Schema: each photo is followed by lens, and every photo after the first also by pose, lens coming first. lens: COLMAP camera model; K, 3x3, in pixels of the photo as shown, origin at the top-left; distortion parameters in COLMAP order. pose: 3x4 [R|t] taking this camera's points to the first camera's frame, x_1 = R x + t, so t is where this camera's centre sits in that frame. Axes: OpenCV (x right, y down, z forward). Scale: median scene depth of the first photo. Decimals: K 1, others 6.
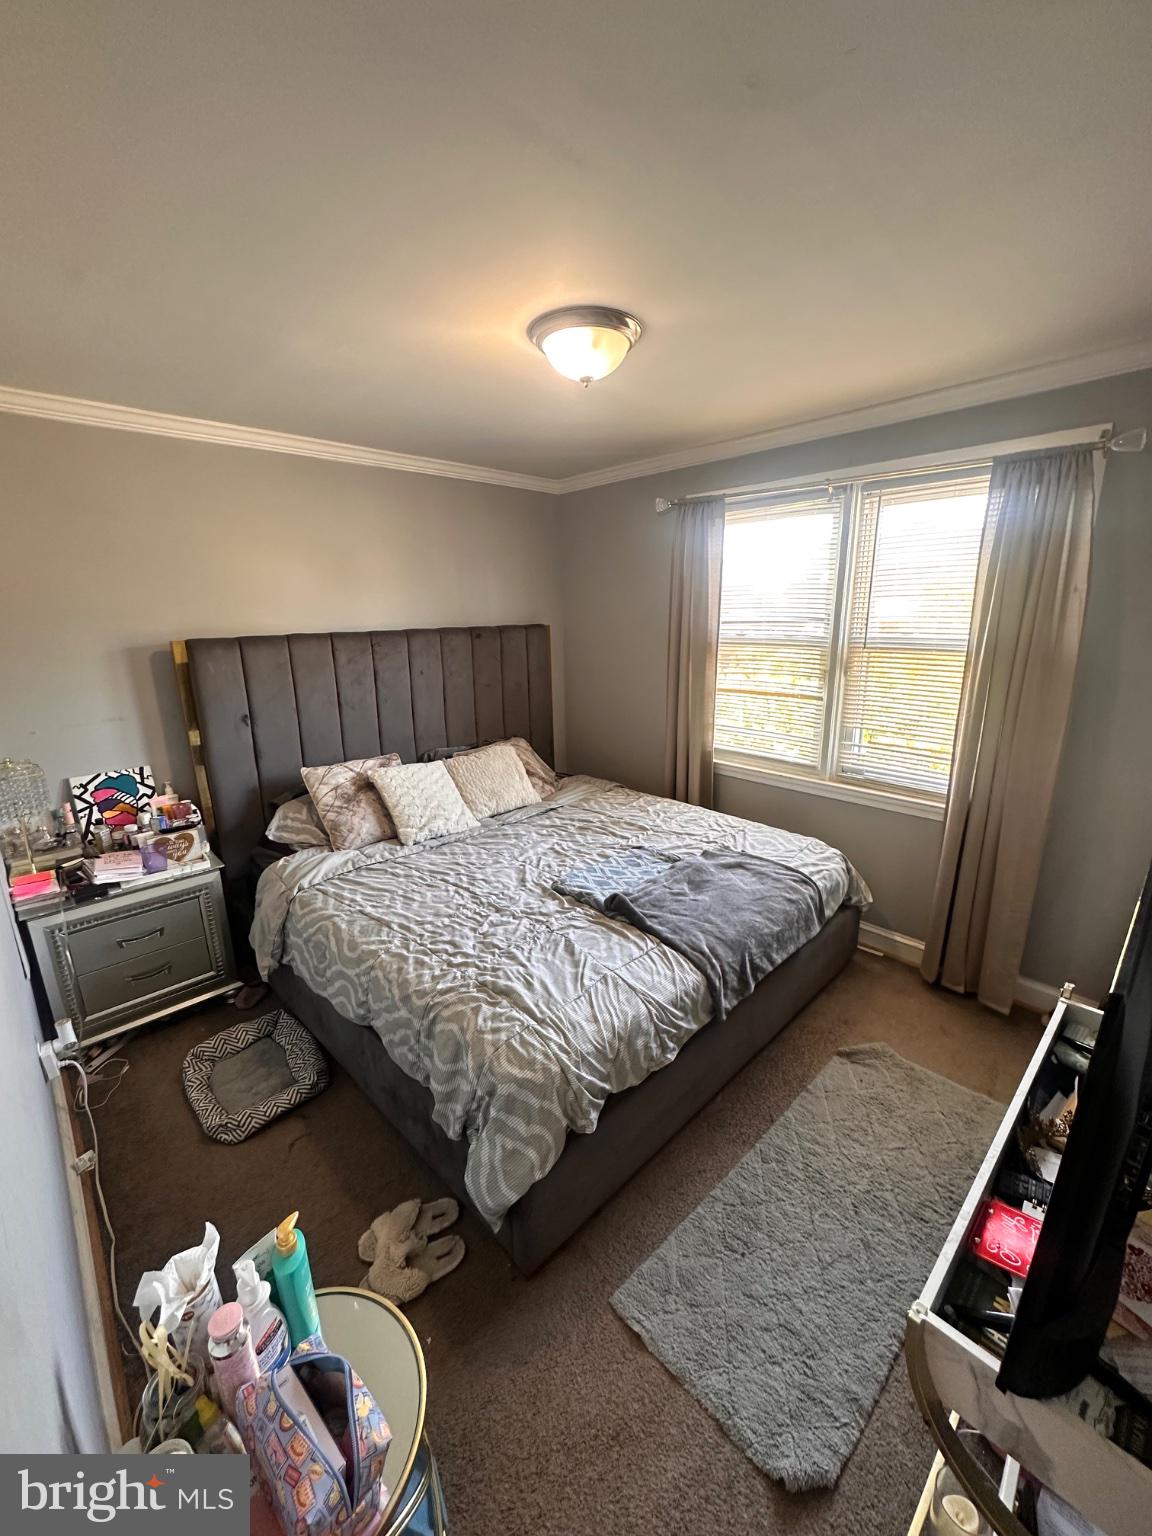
lens RADIAL K [[613.2, 0, 576.0], [0, 613.2, 768.0], [0, 0, 1]] dist [-0.001067, 0.000125]
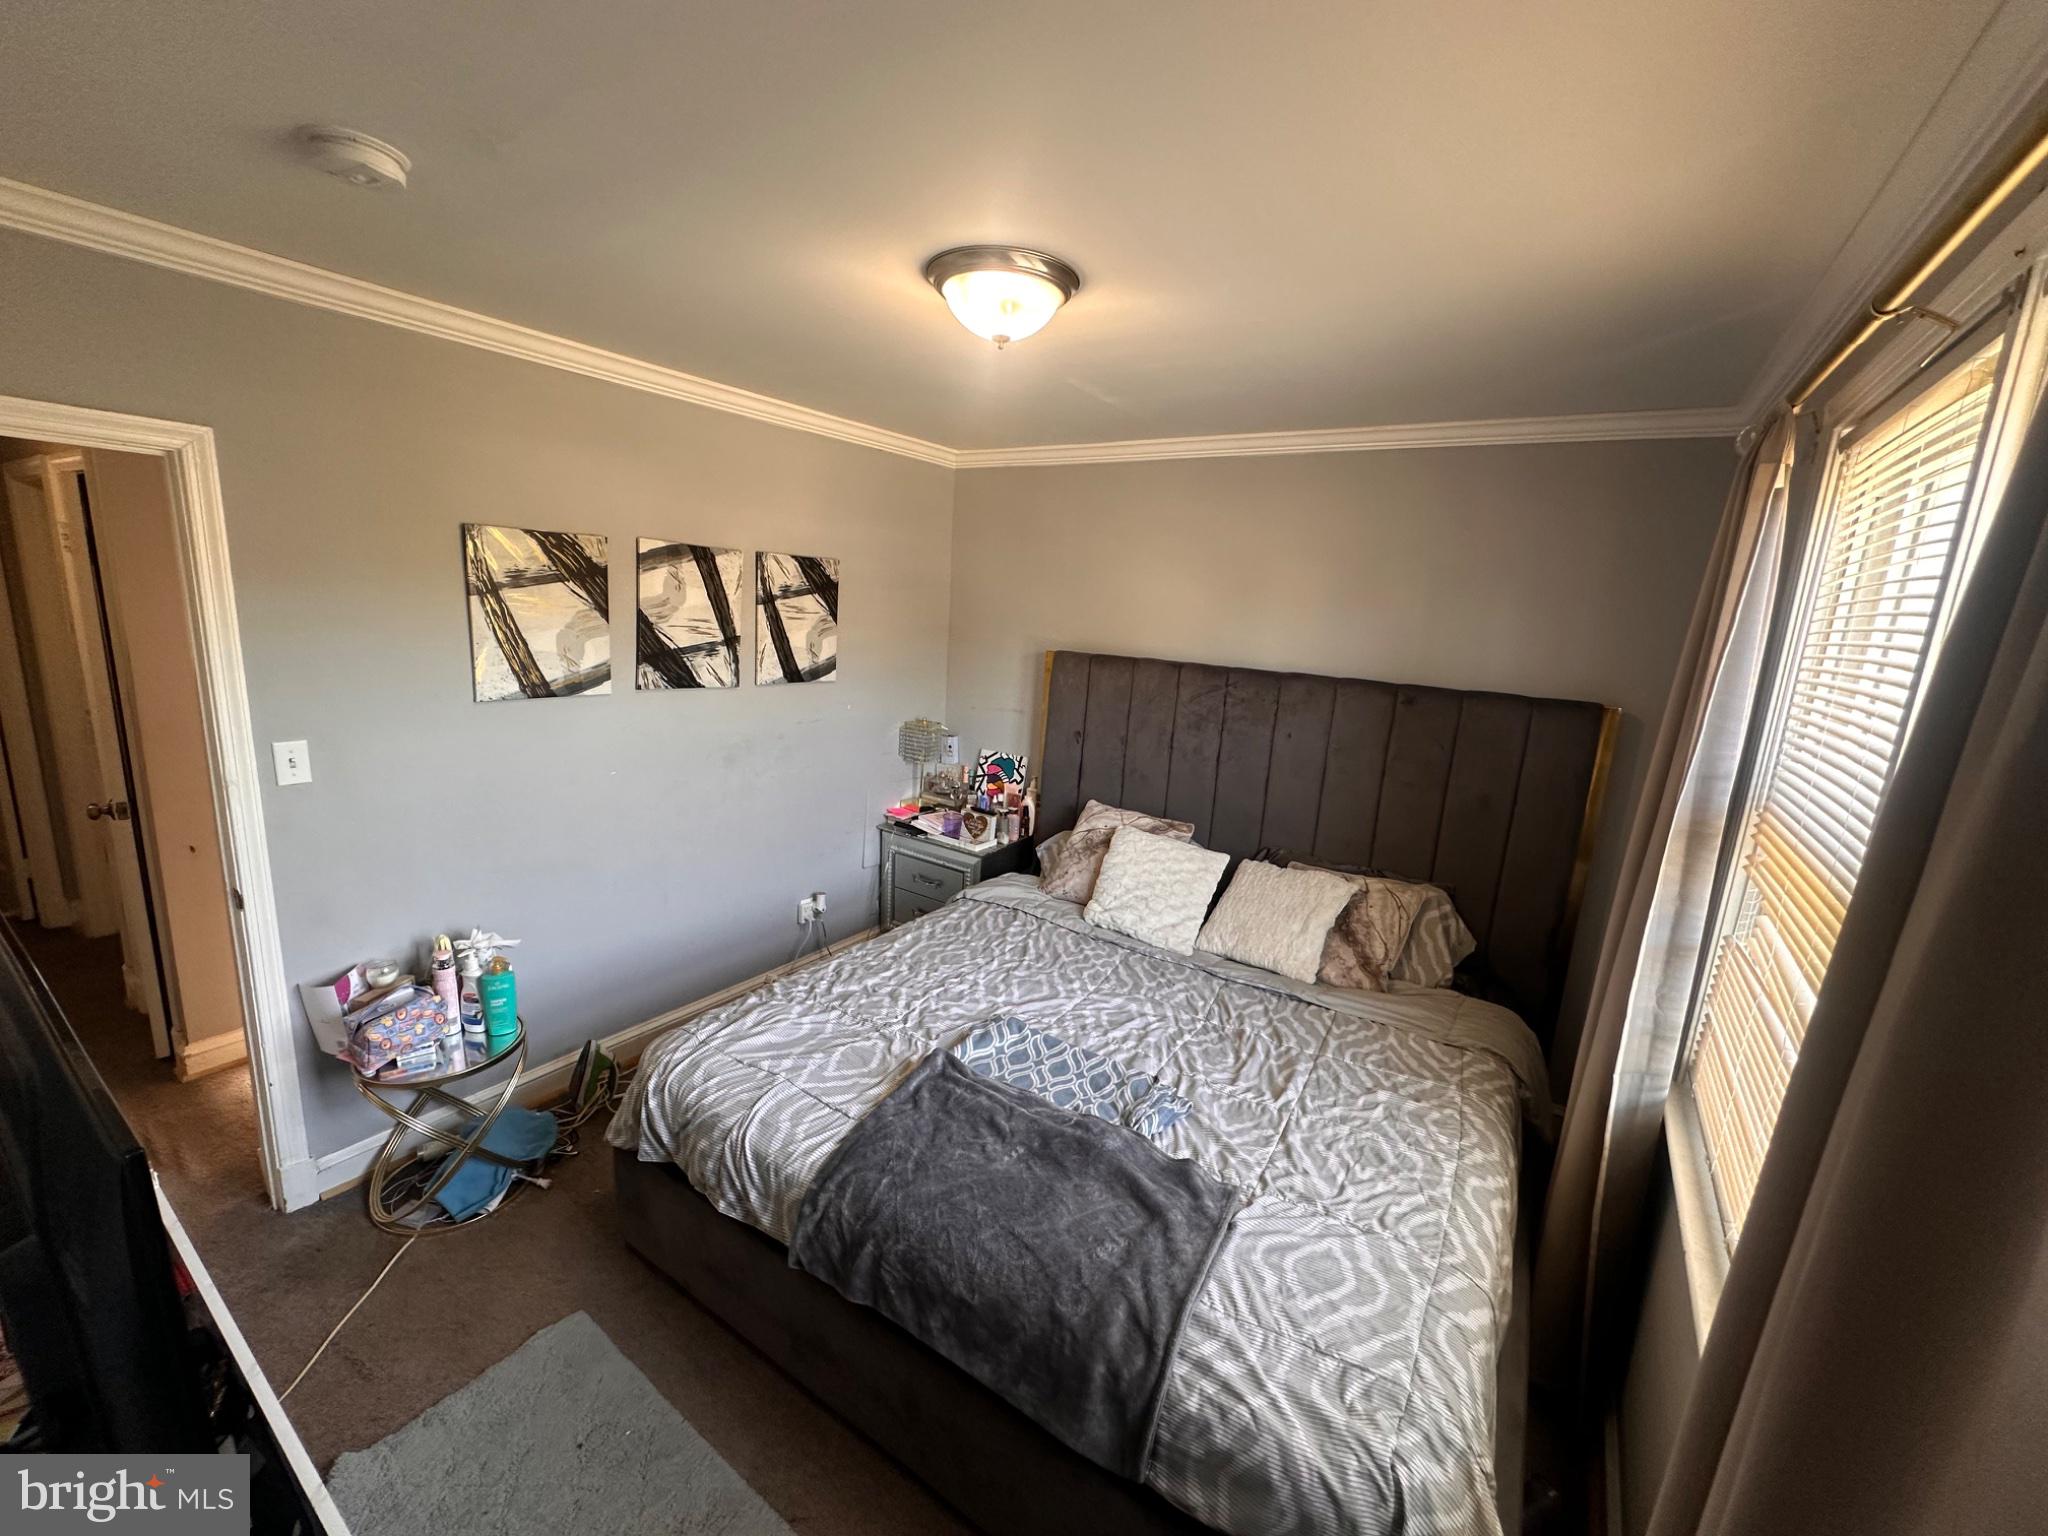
lens RADIAL K [[817.6, 0, 1027.3], [0, 817.6, 764.5], [0, 0, 1]] dist [-0.001067, 0.000125]
pose [[0.216587, 0.222541, -0.950561, 0.671432], [-0.312315, 0.938299, 0.148509, -0.199821], [0.924959, 0.264709, 0.272726, 0.570151]]
